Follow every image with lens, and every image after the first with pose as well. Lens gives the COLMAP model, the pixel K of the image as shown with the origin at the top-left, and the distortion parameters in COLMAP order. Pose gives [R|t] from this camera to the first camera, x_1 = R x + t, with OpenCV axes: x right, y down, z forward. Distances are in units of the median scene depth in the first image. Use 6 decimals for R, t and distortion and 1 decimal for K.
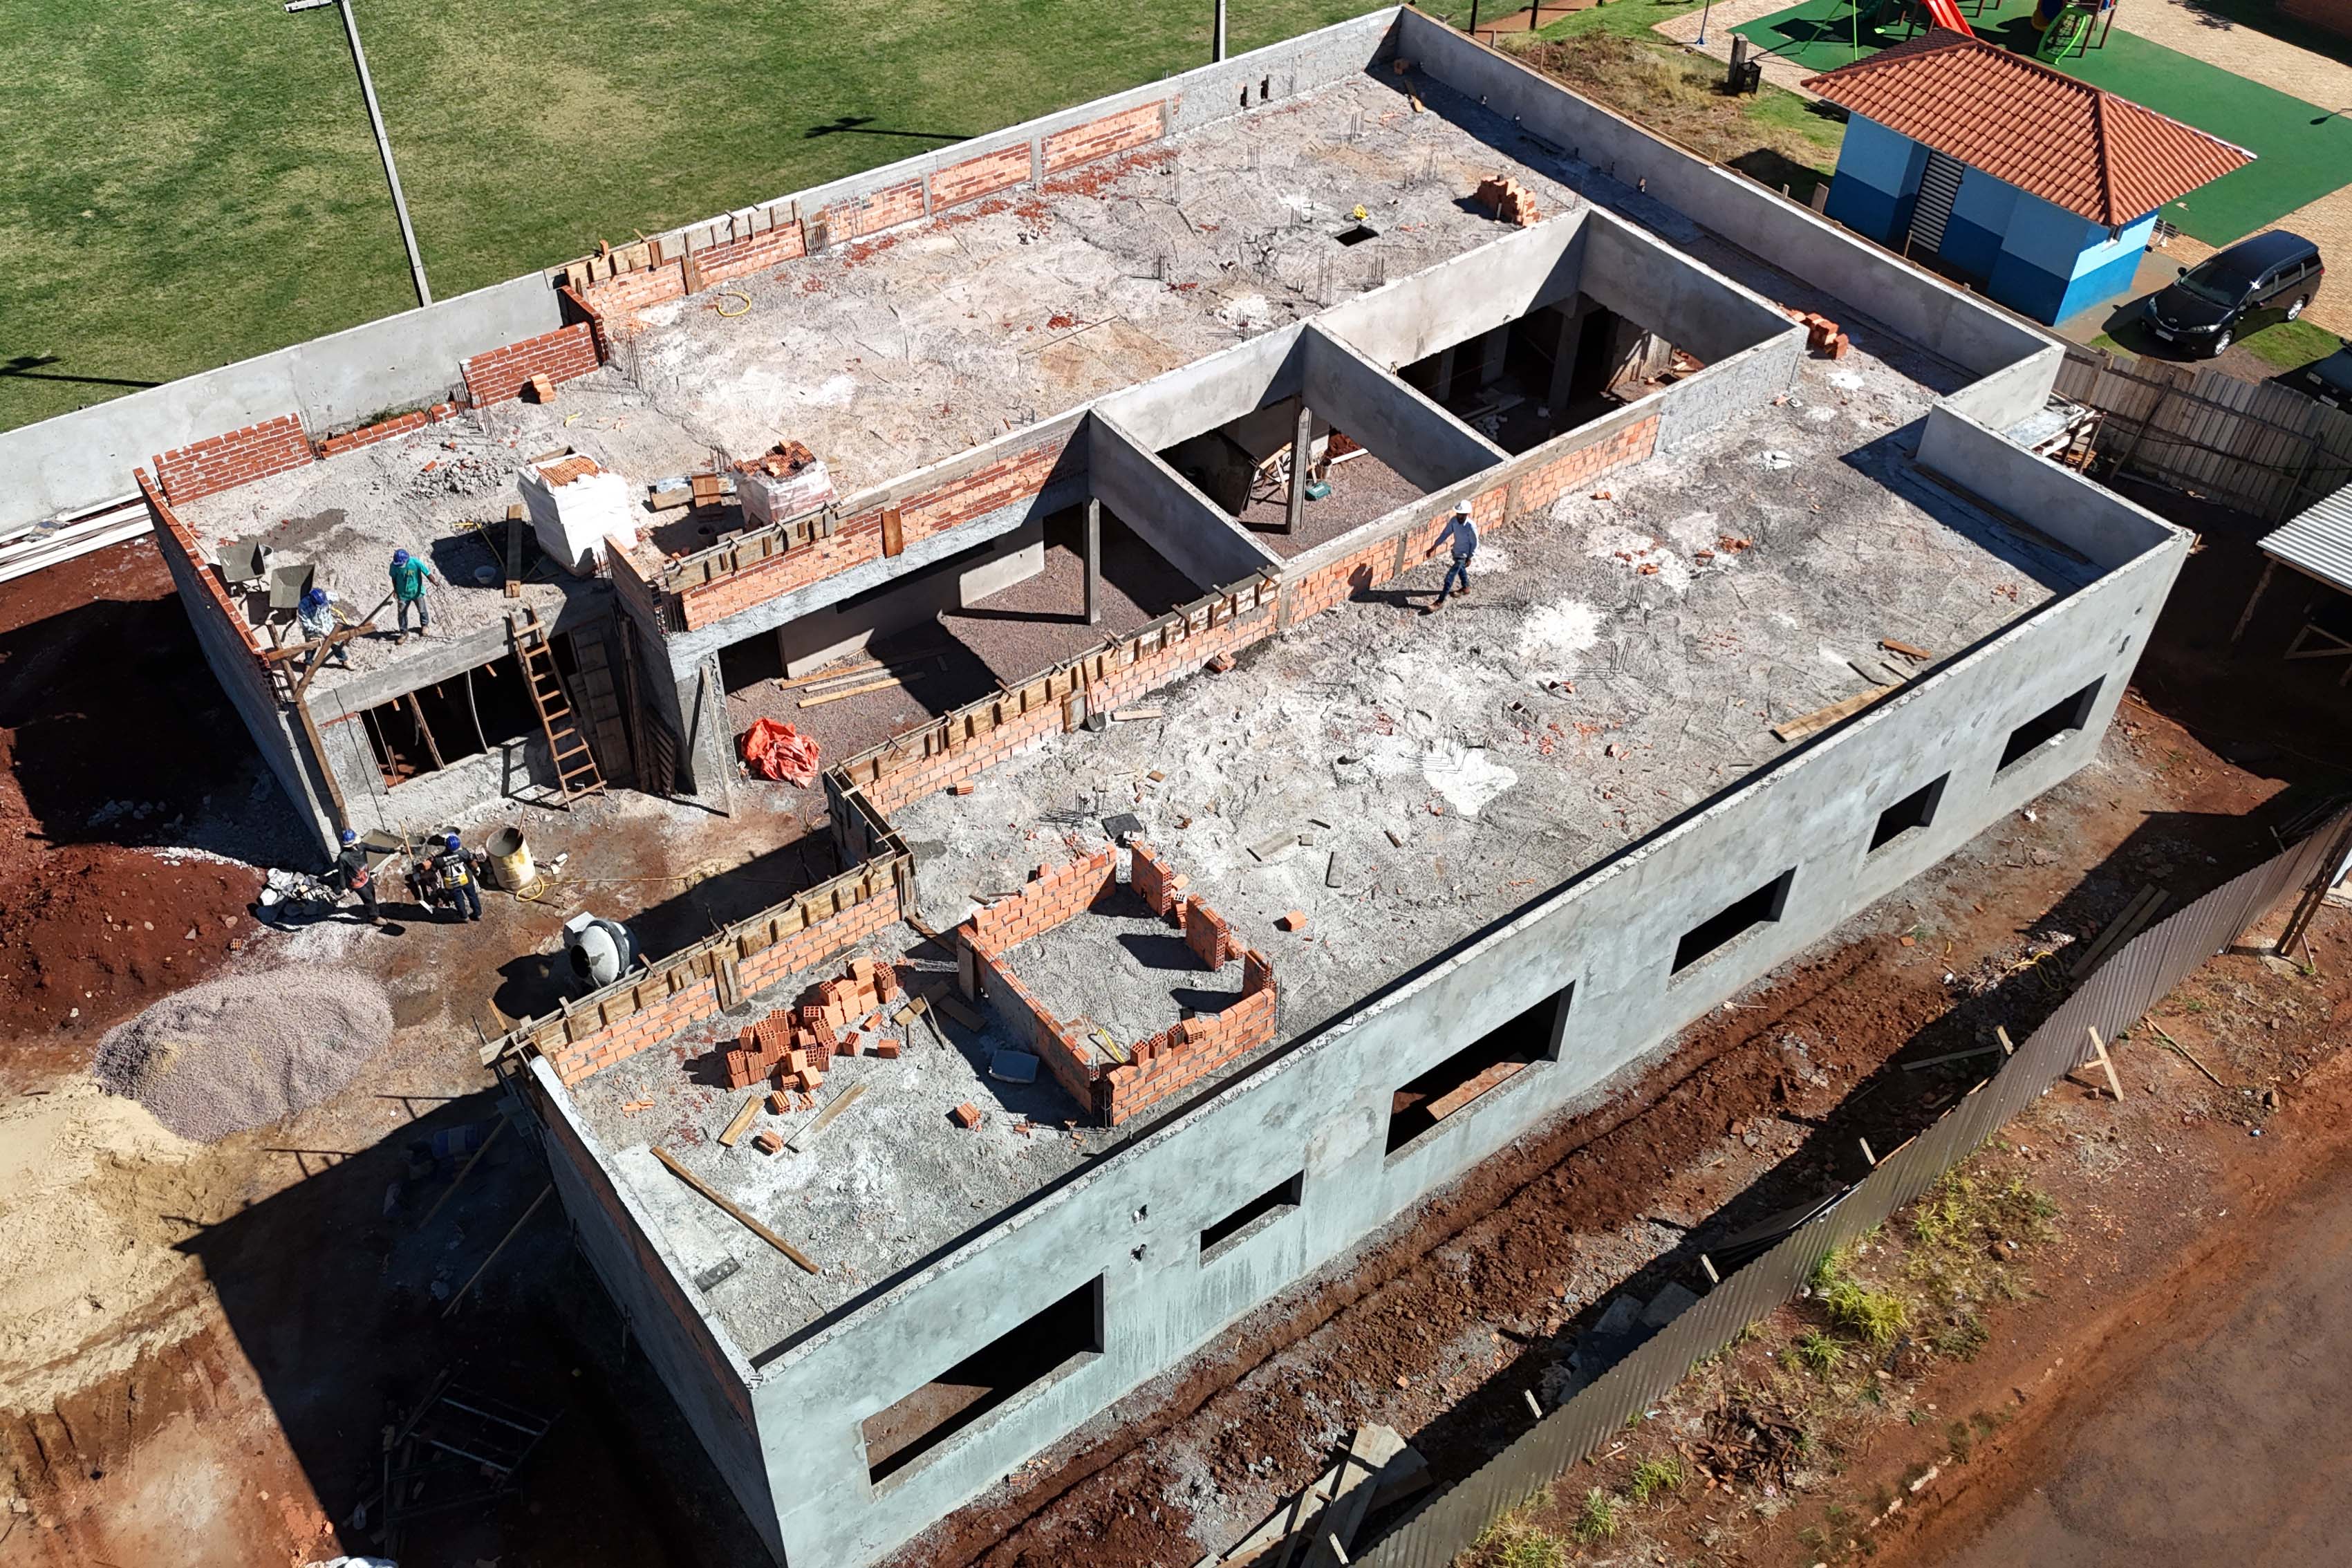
lens RADIAL K [[2039.5, 0, 1176.0], [0, 2039.5, 784.0], [0, 0, 1]] dist [0.099535, -0.179033]
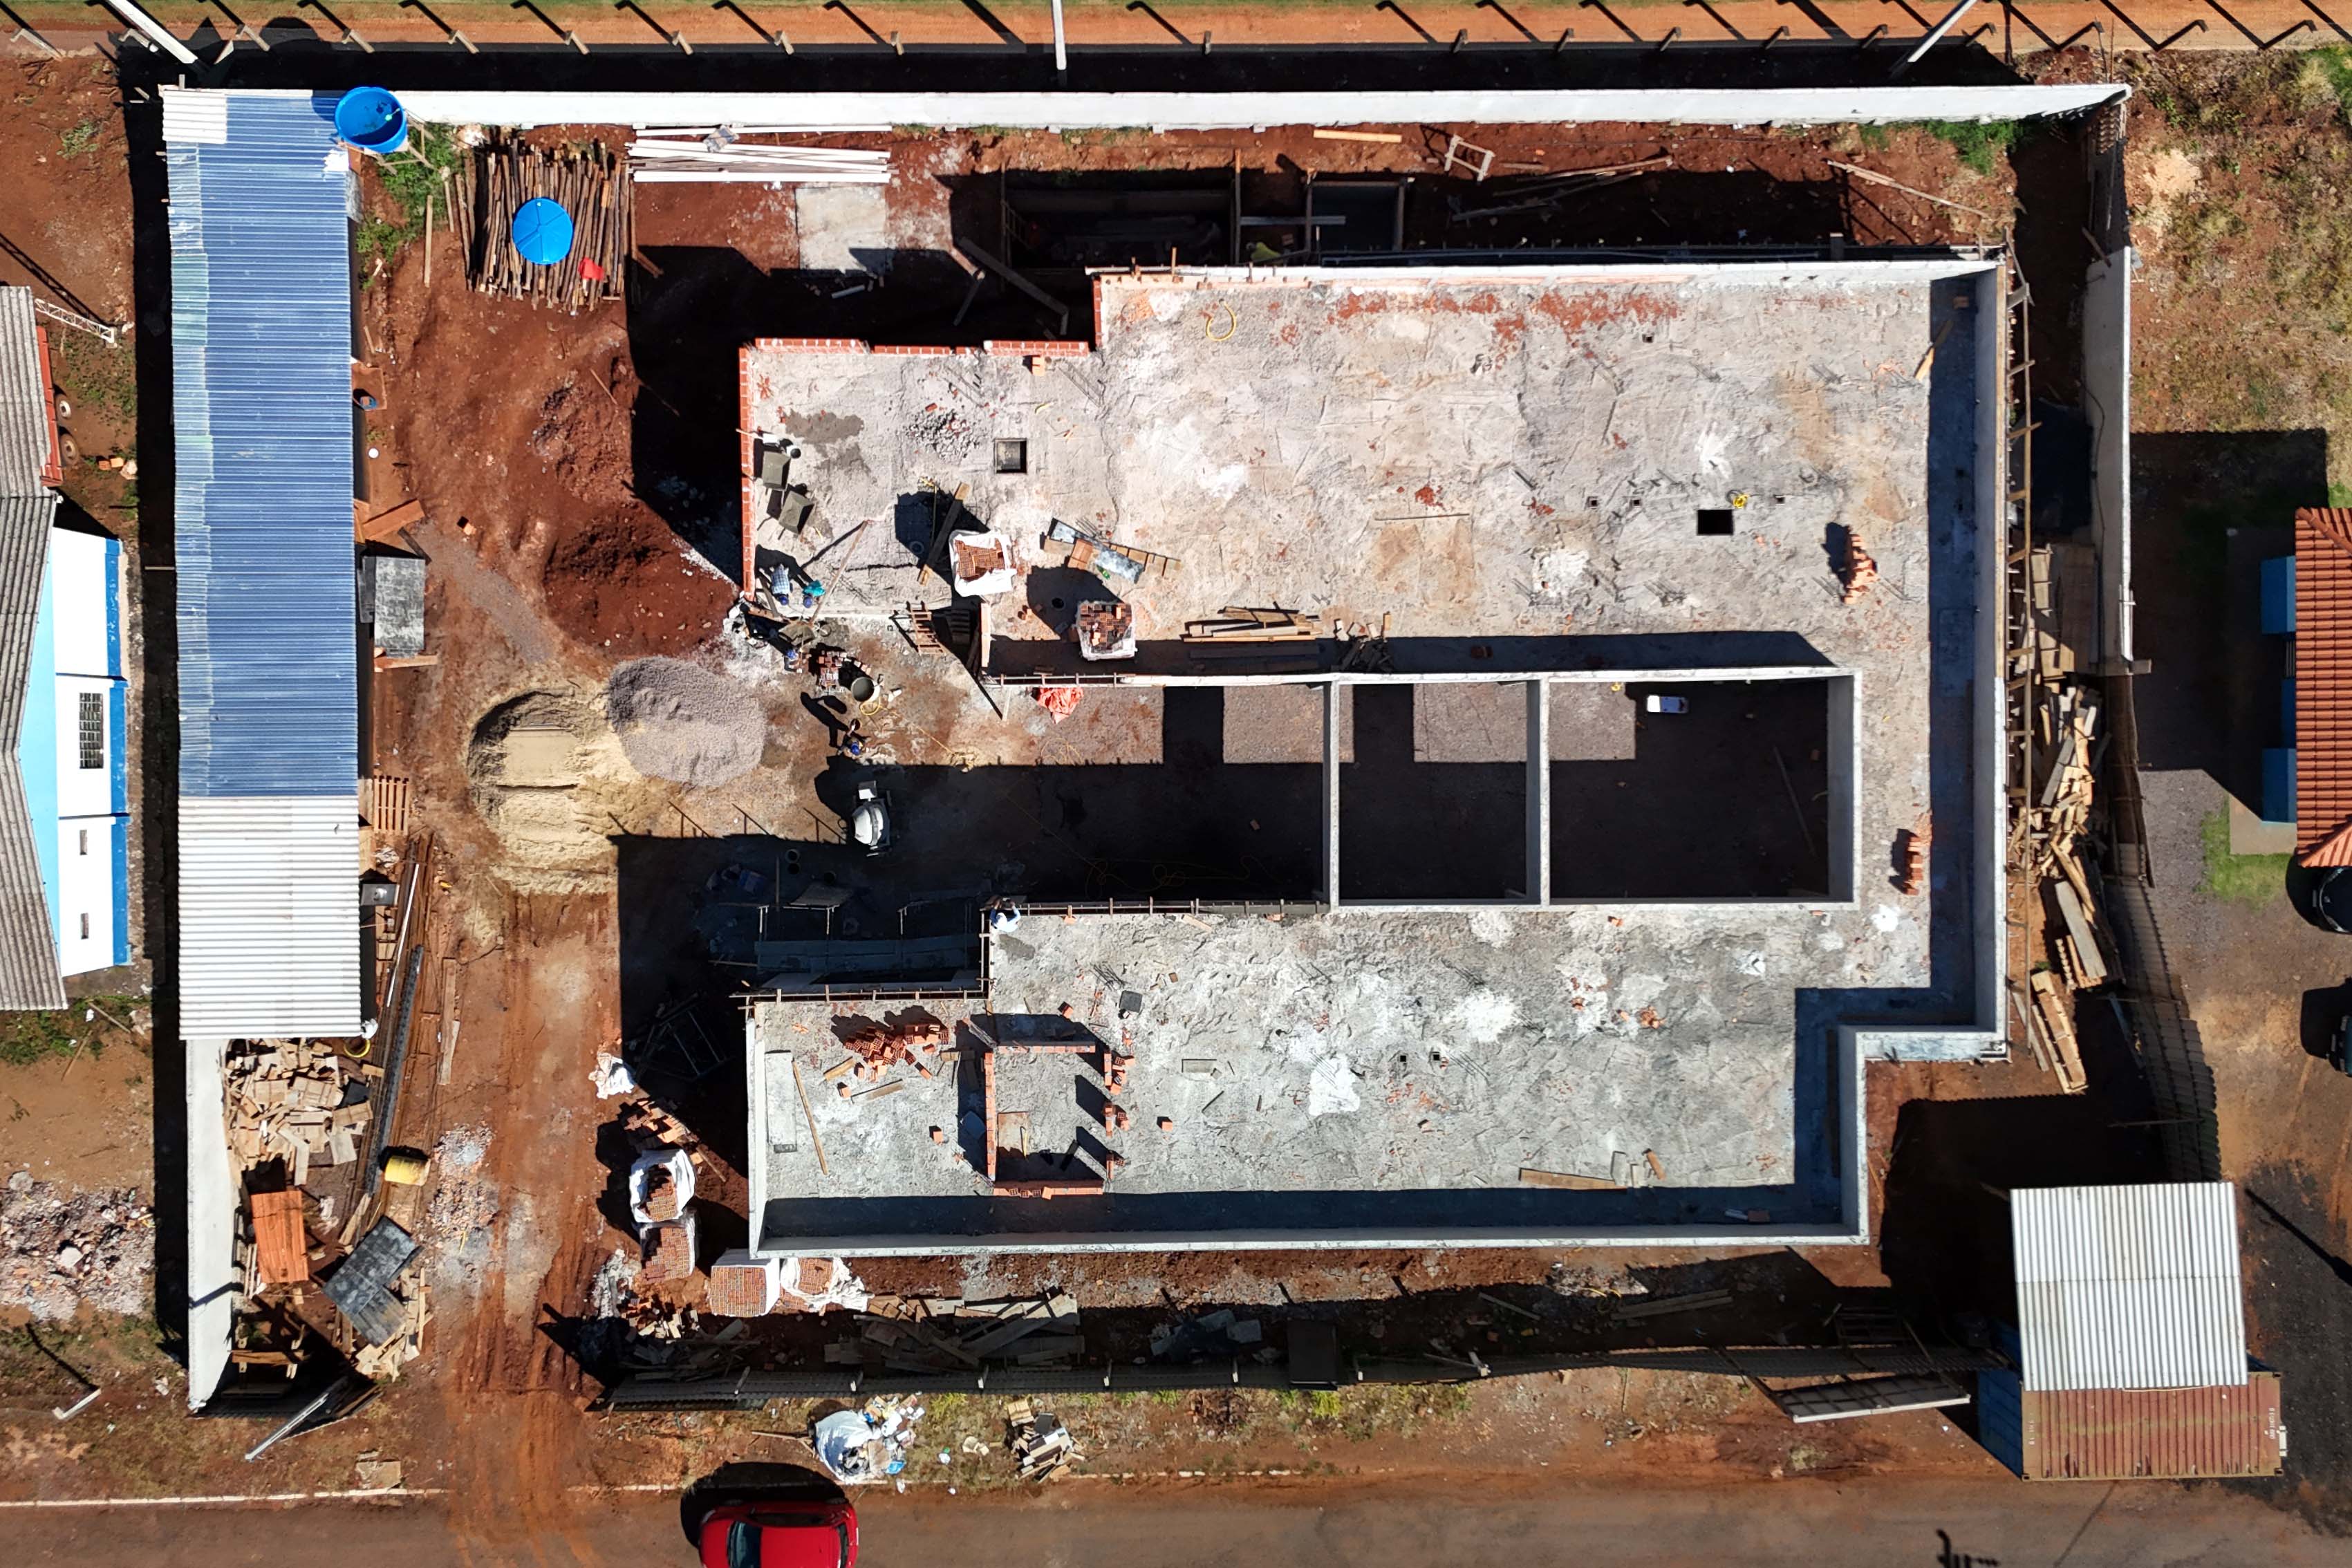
lens RADIAL K [[2039.5, 0, 1176.0], [0, 2039.5, 784.0], [0, 0, 1]] dist [0.099535, -0.179033]
pose [[0.806603, 0.591037, 0.008099, -0.098781], [-0.410832, 0.550716, 0.726587, -1.111600], [0.424980, -0.589395, 0.687026, -0.011371]]
